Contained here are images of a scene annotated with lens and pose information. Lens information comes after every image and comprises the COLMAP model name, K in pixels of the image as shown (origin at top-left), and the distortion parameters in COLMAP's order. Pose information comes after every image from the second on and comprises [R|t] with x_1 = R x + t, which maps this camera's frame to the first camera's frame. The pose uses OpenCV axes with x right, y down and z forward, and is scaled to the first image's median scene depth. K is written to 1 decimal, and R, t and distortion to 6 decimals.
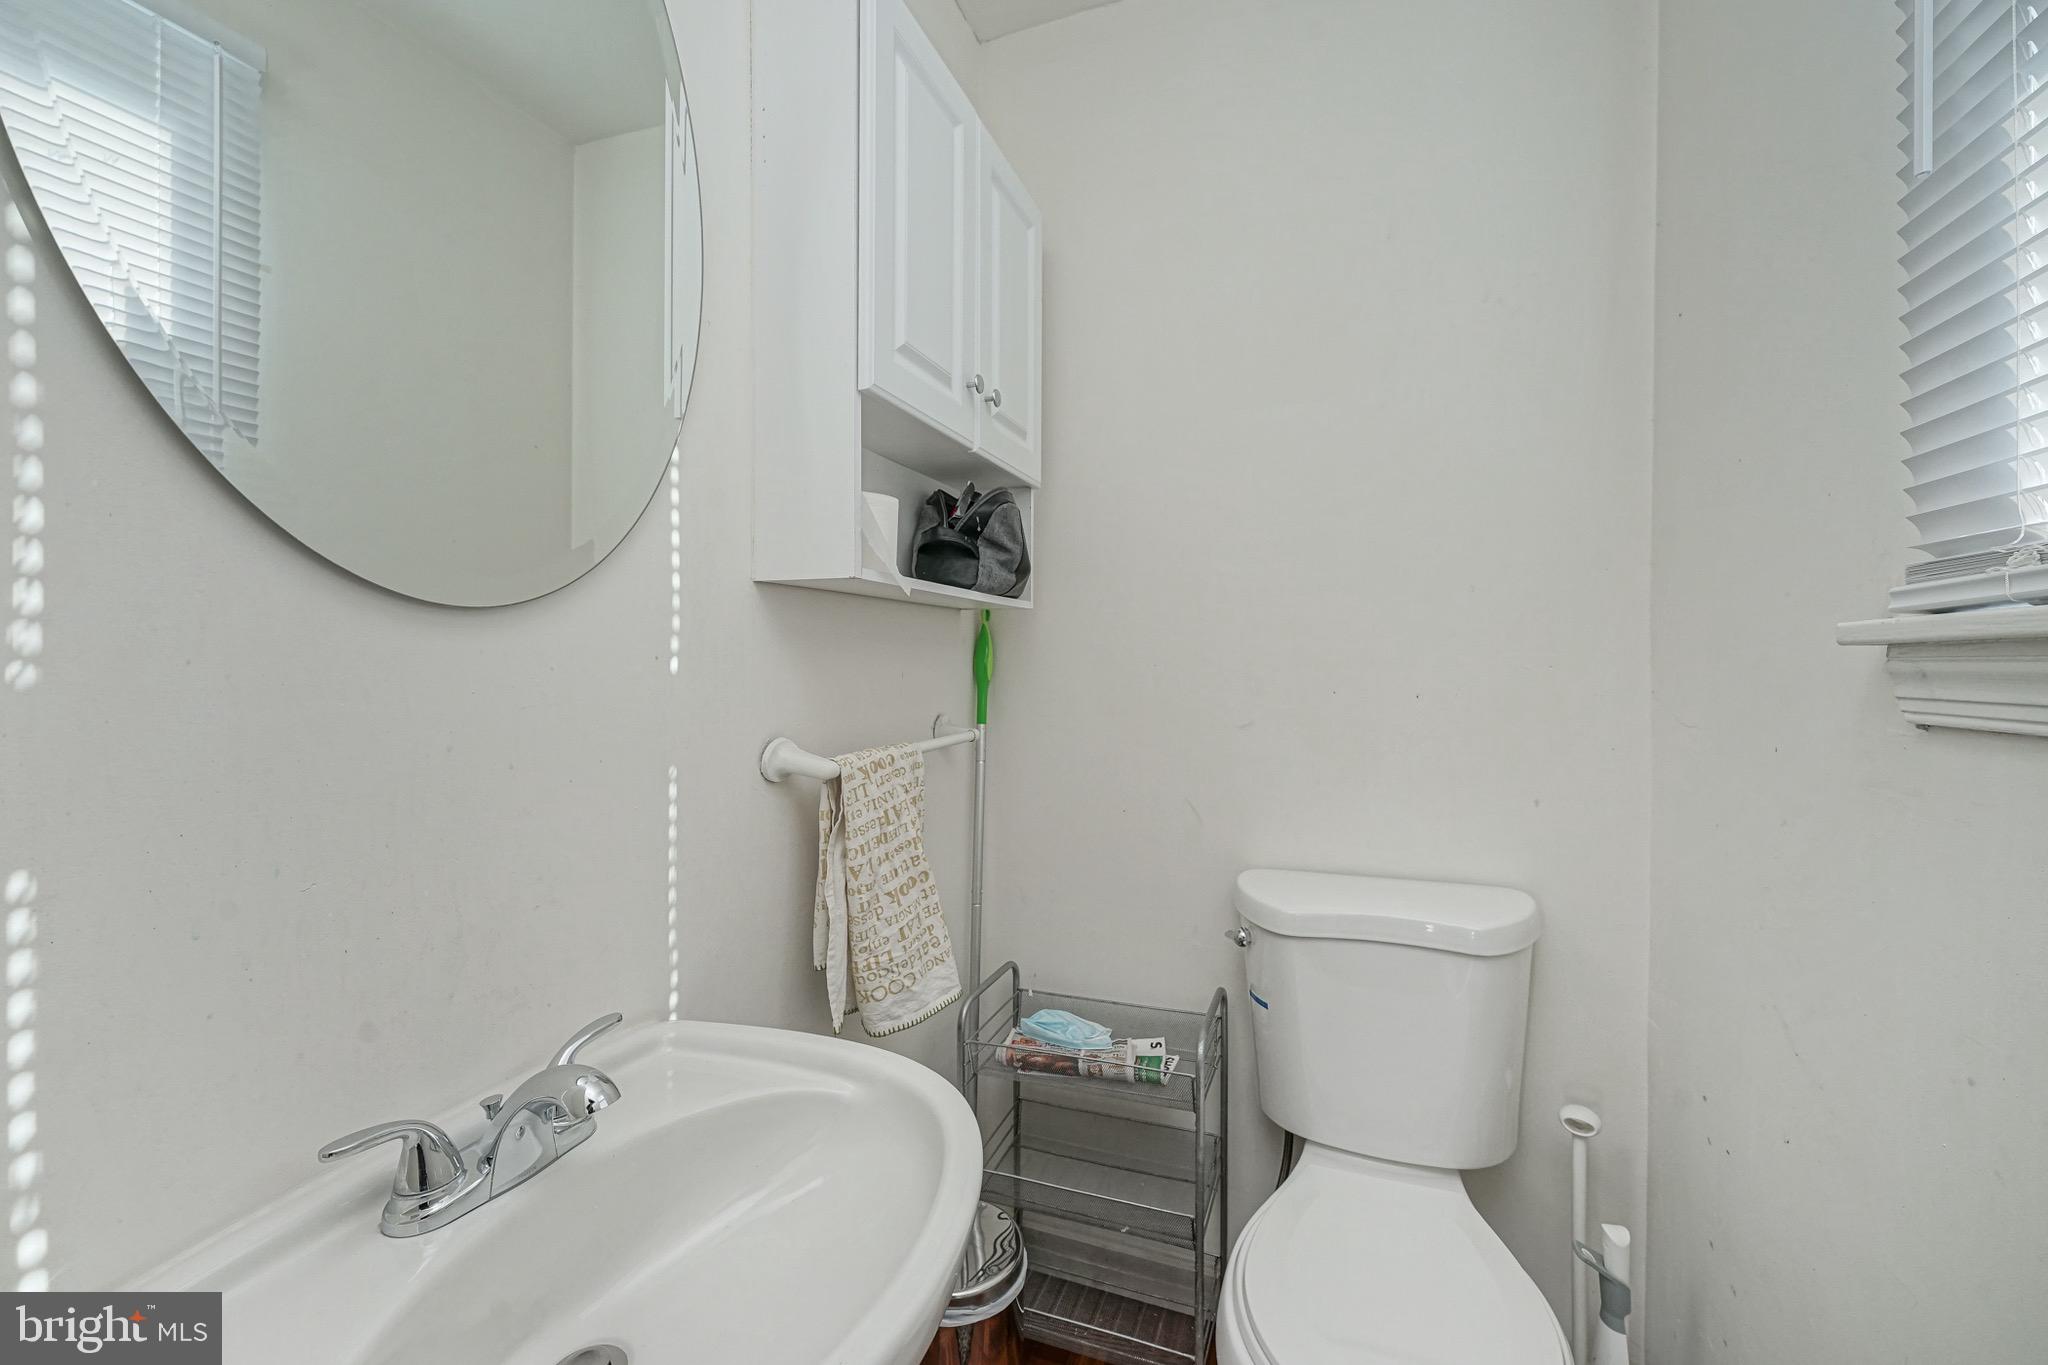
lens RADIAL K [[806.1, 0, 1055.9], [0, 806.1, 665.2], [0, 0, 1]] dist [-0.000882, 0.000172]
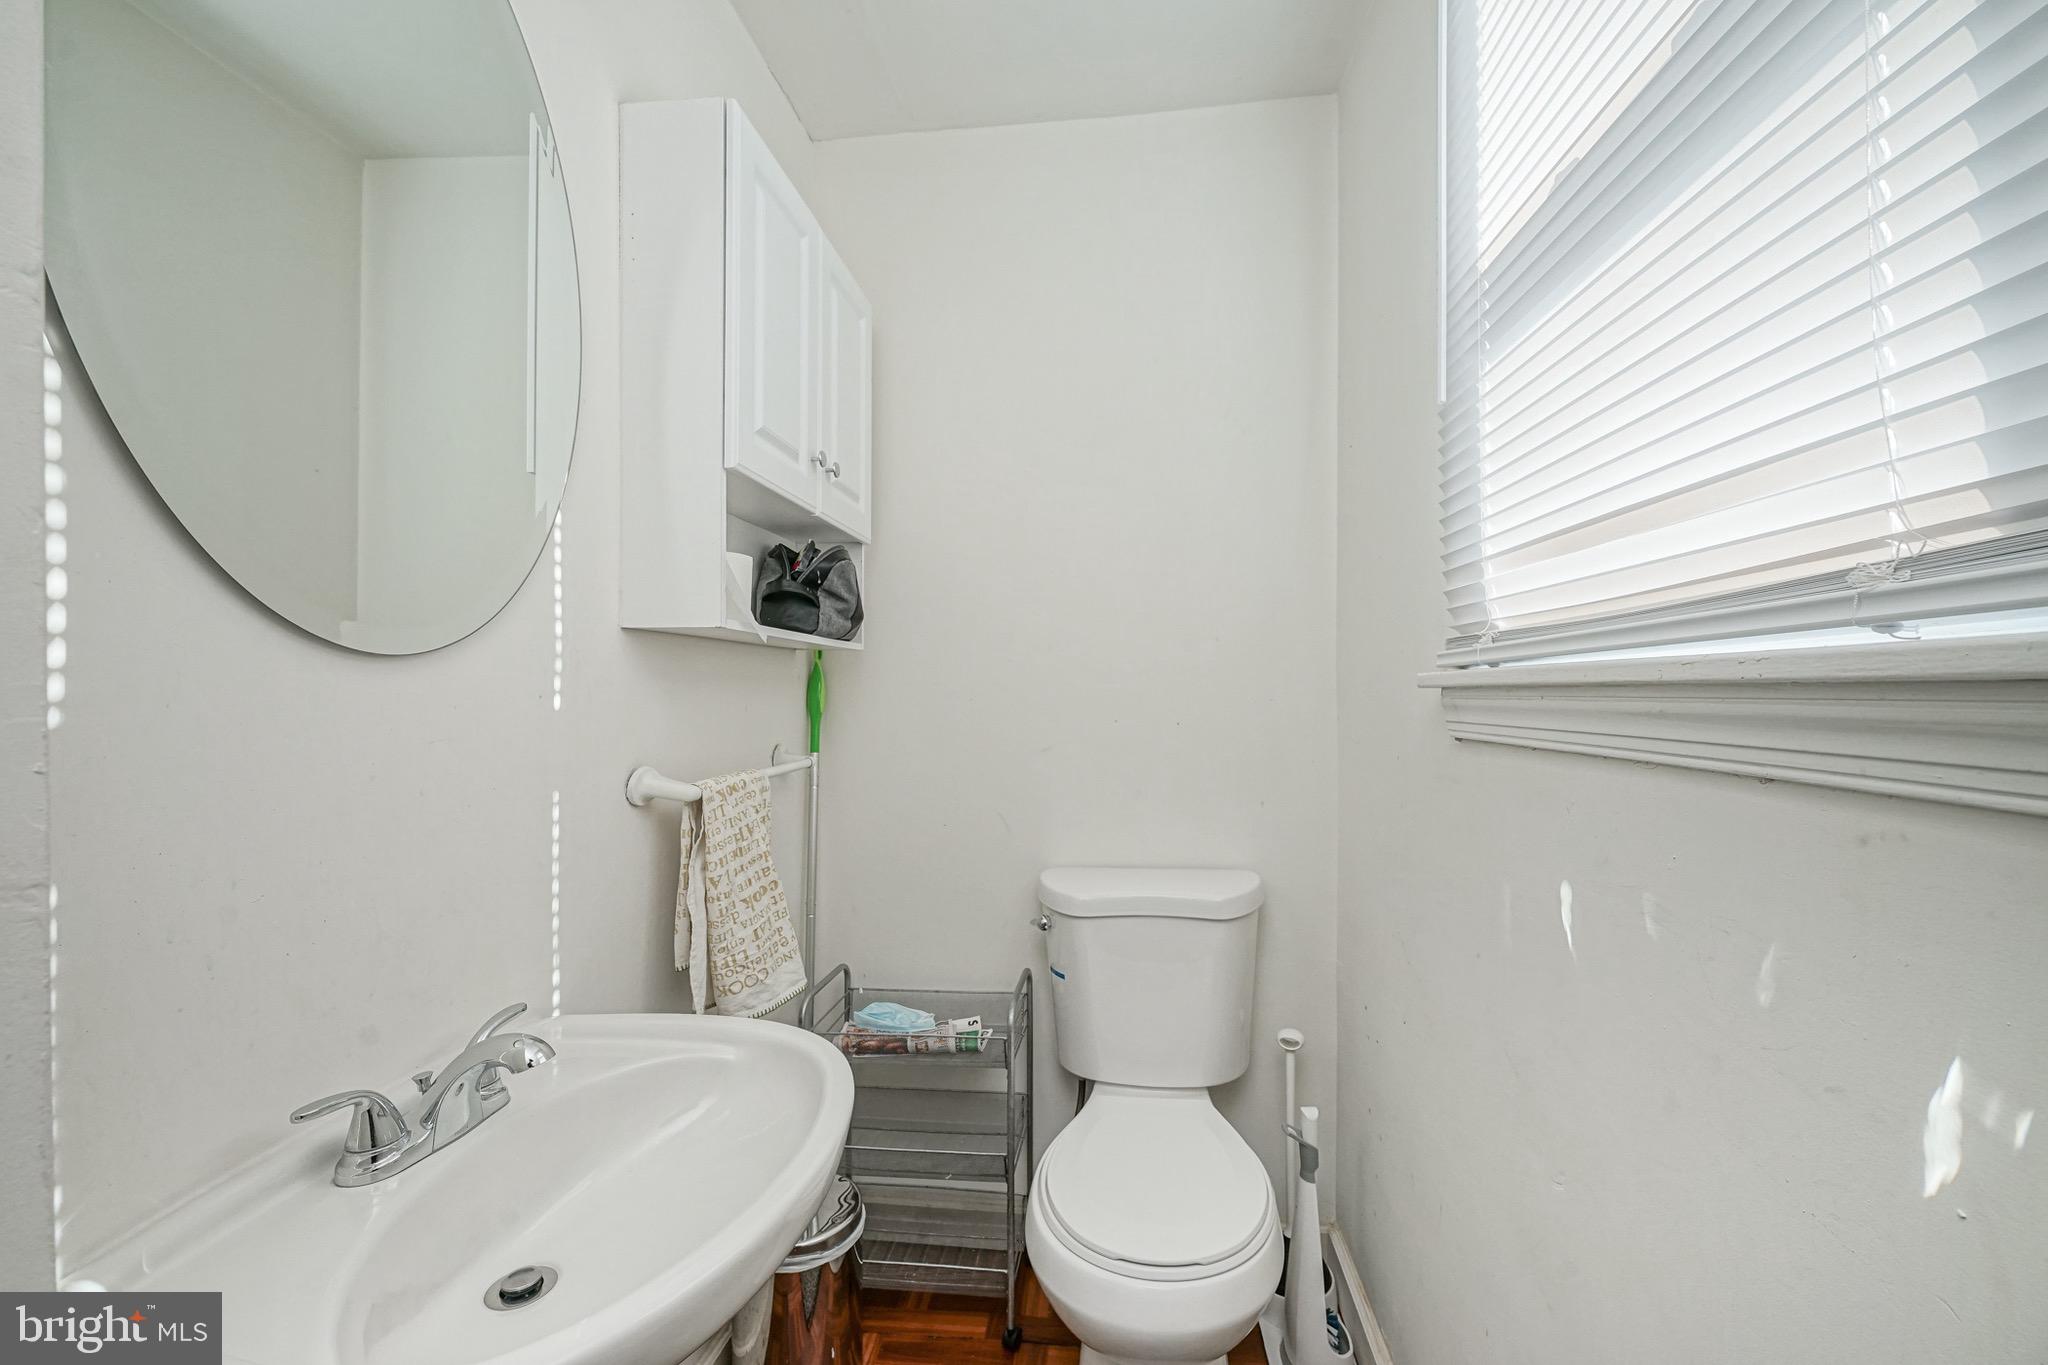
lens RADIAL K [[823.0, 0, 1026.8], [0, 823.0, 697.3], [0, 0, 1]] dist [-0.000270, 0.000195]
pose [[0.978331, -0.003976, 0.207008, -0.052796], [0.003395, 0.999989, 0.003163, -0.007431], [-0.207018, -0.002391, 0.978334, -0.219325]]
